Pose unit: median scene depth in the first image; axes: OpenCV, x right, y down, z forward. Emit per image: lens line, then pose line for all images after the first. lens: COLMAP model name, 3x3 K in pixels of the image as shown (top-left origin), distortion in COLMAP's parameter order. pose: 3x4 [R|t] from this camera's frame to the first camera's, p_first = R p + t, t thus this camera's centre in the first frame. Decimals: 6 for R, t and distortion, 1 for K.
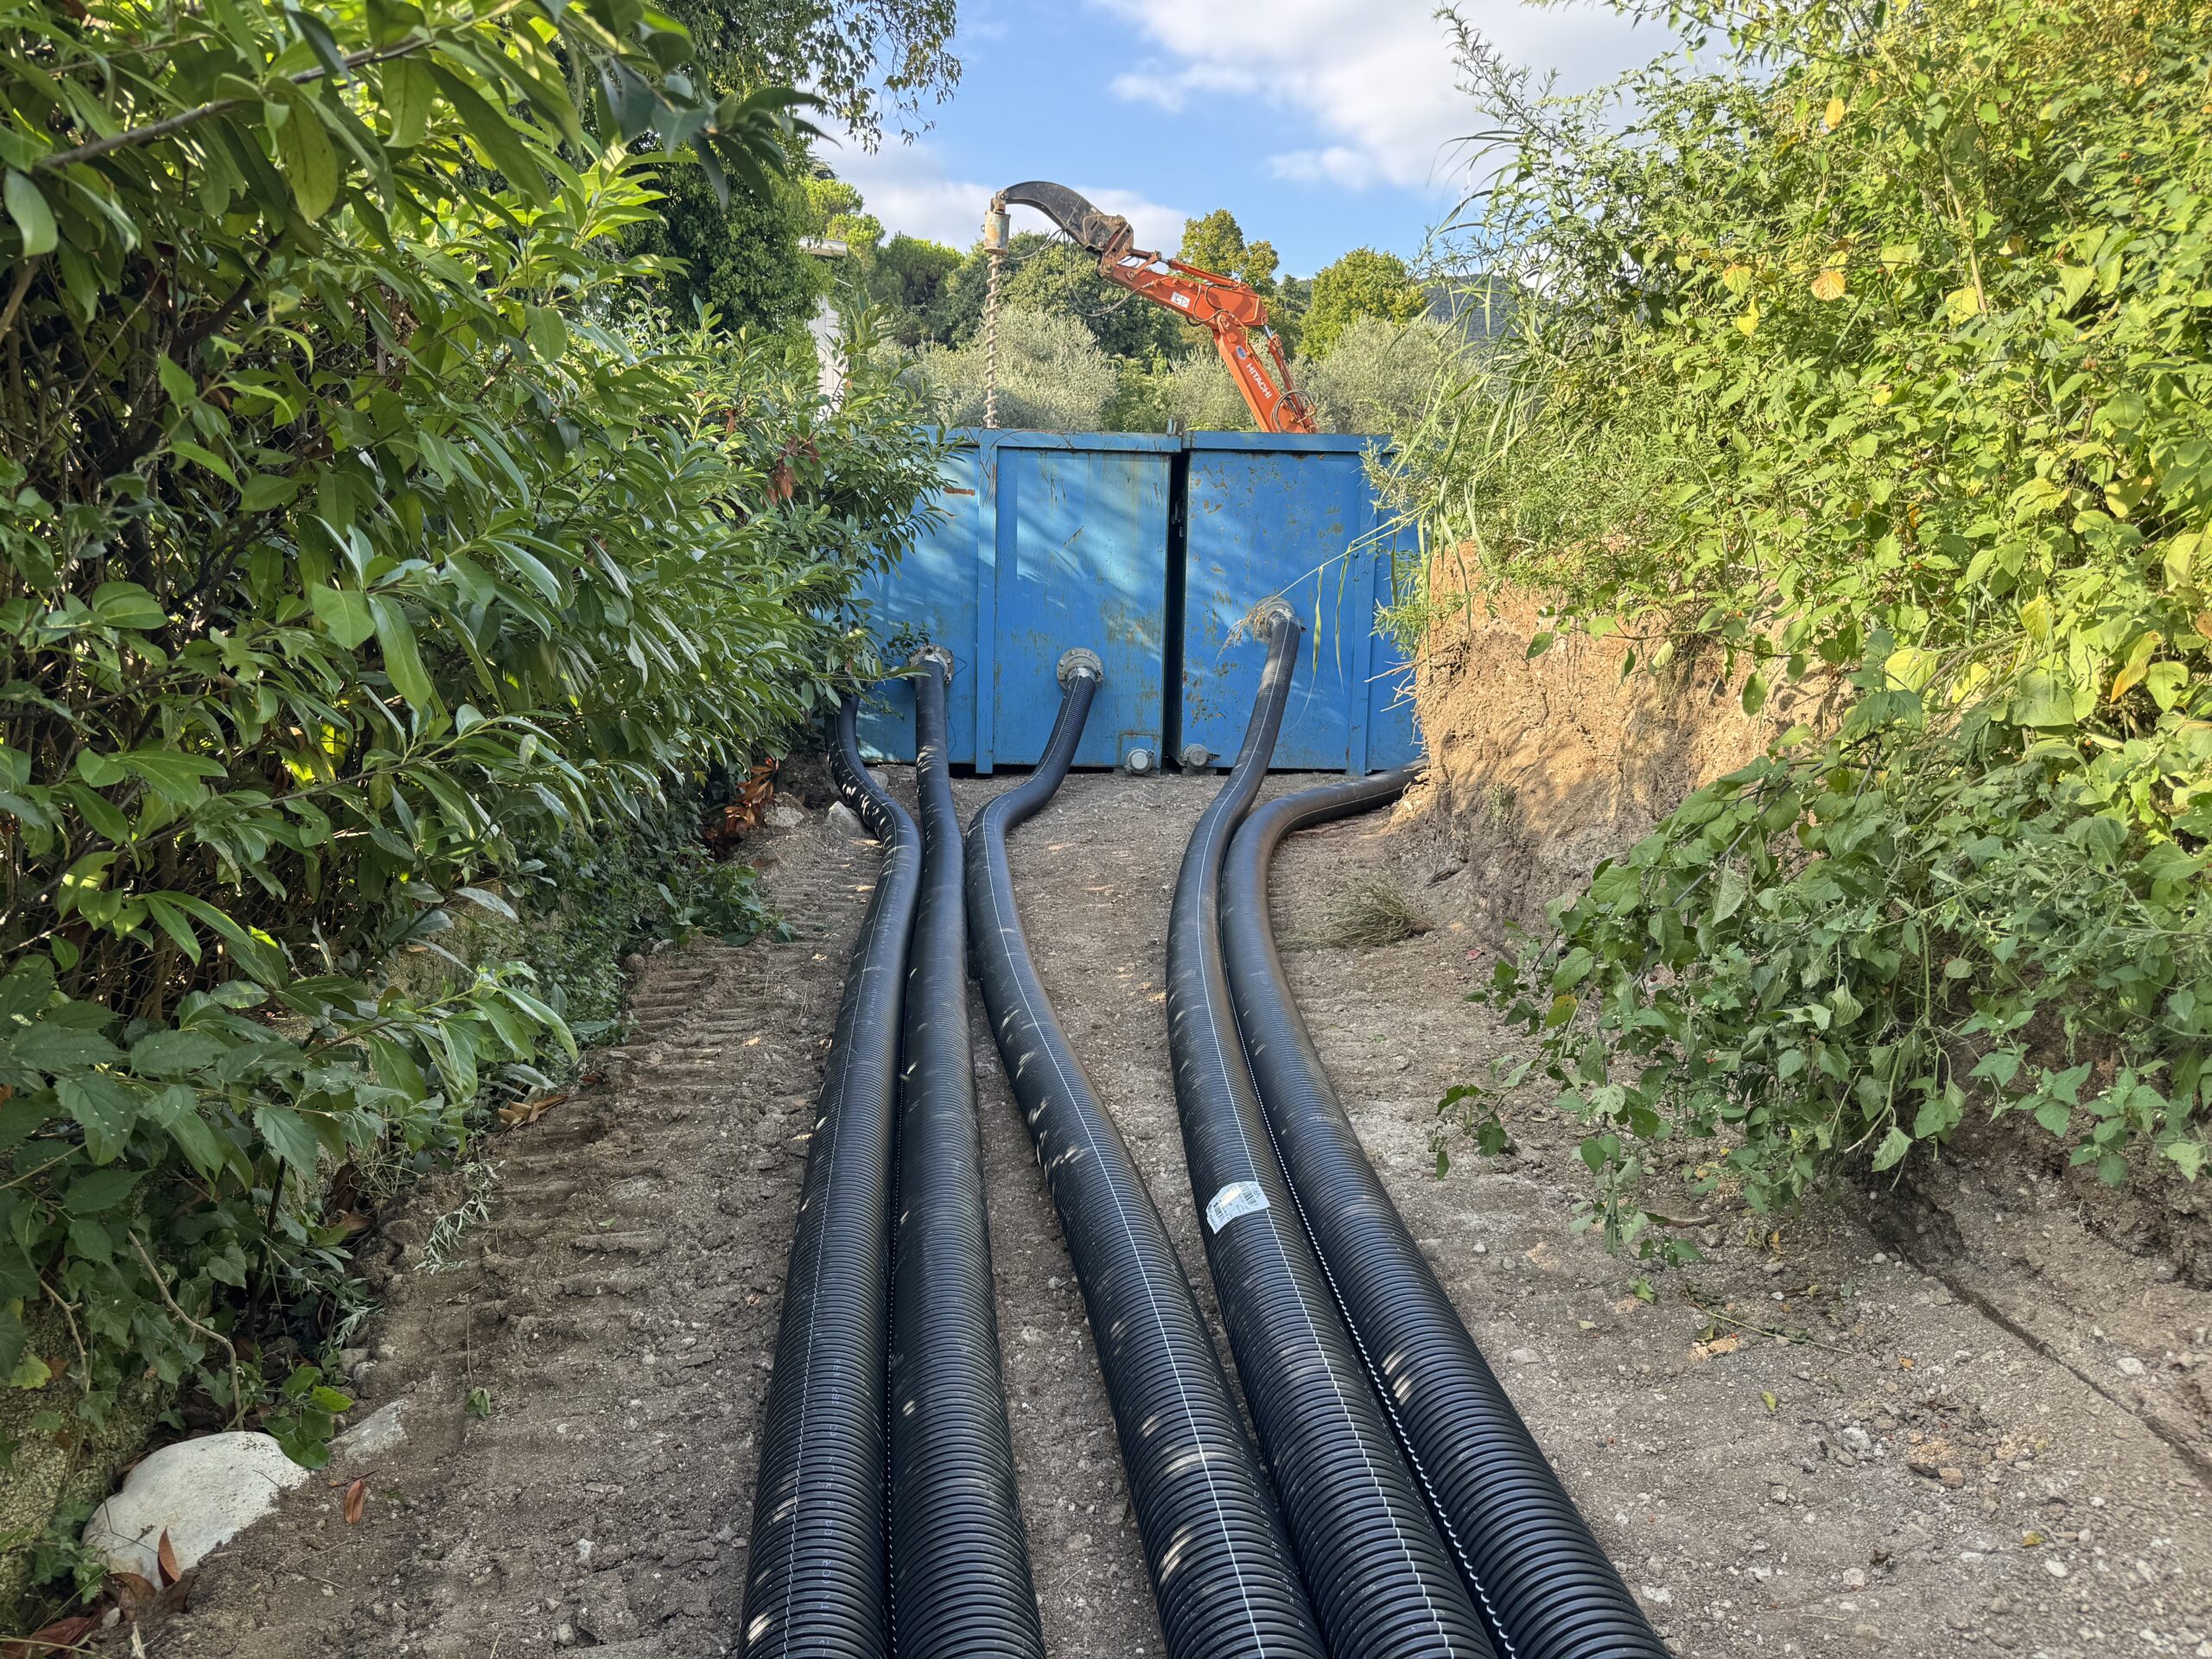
lens RADIAL K [[1435.6, 0, 1106.0], [0, 1435.6, 829.5], [0, 0, 1]] dist [0.002121, 0.000304]
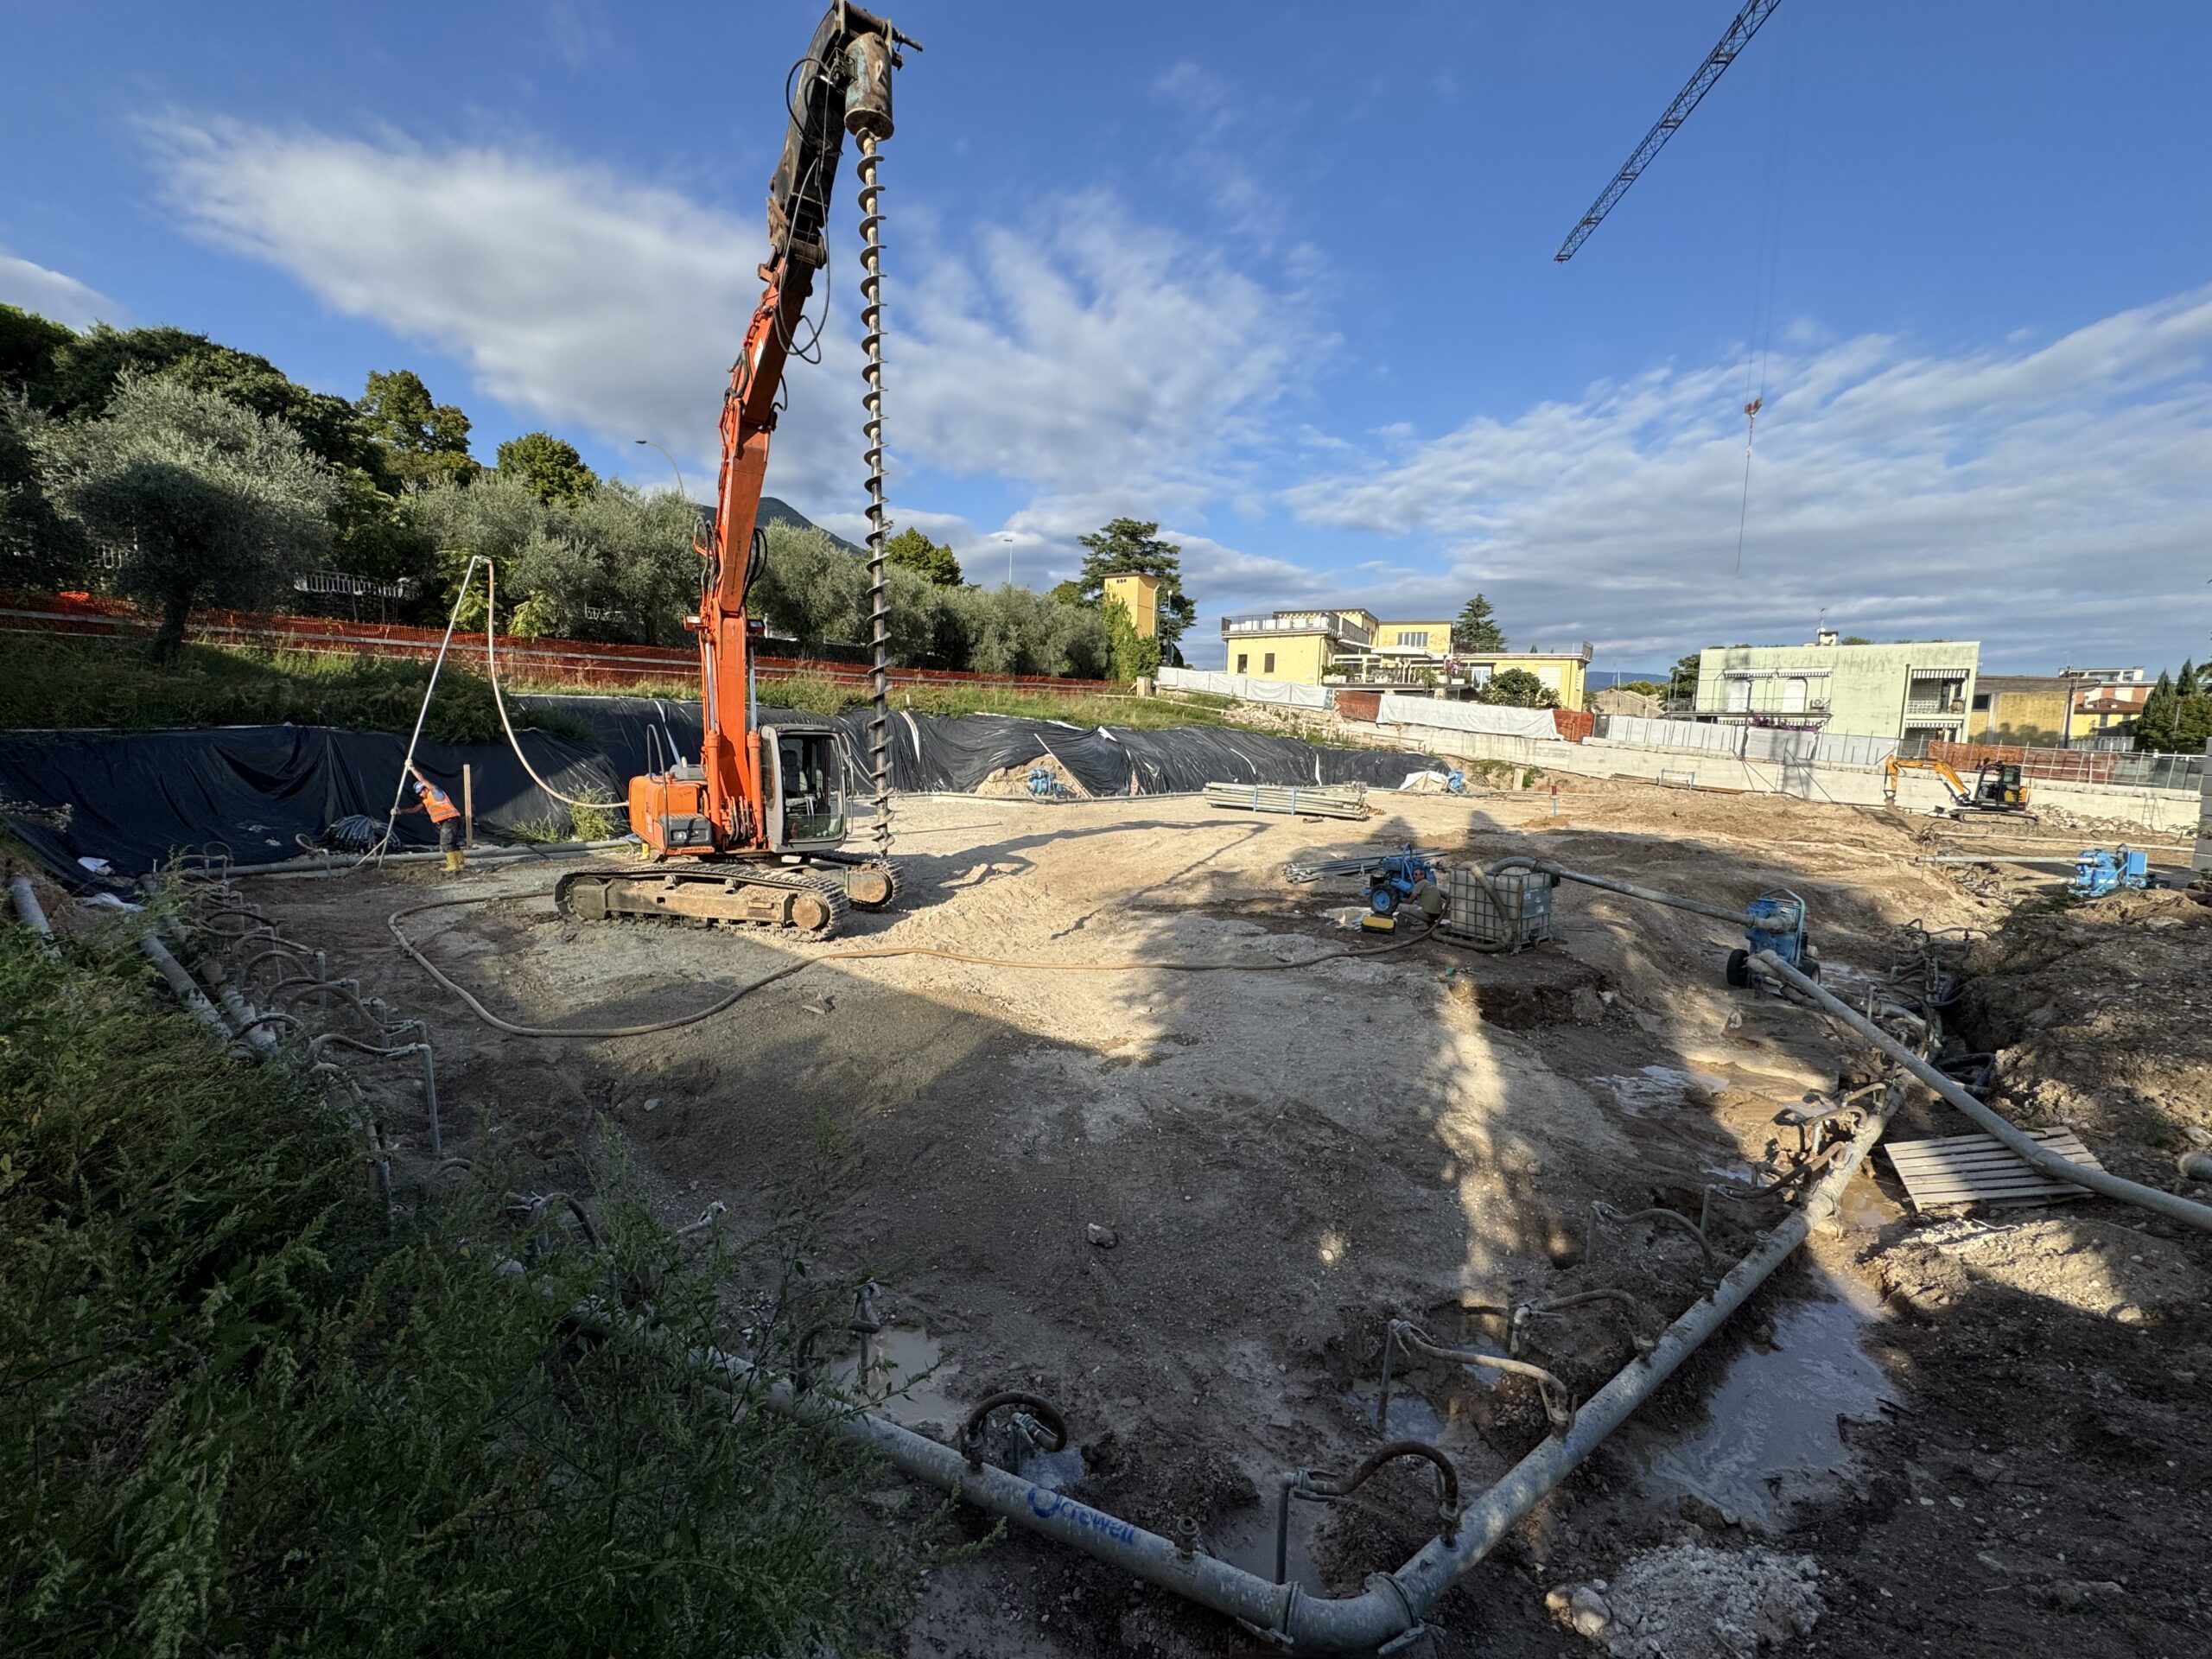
lens RADIAL K [[880.0, 0, 1106.0], [0, 880.0, 829.5], [0, 0, 1]] dist [-0.002594, 0.000068]
pose [[0.737515, -0.077761, 0.670839, -0.014488], [0.084325, 0.996178, 0.022766, -0.037428], [-0.670046, 0.039778, 0.741253, 0.148544]]
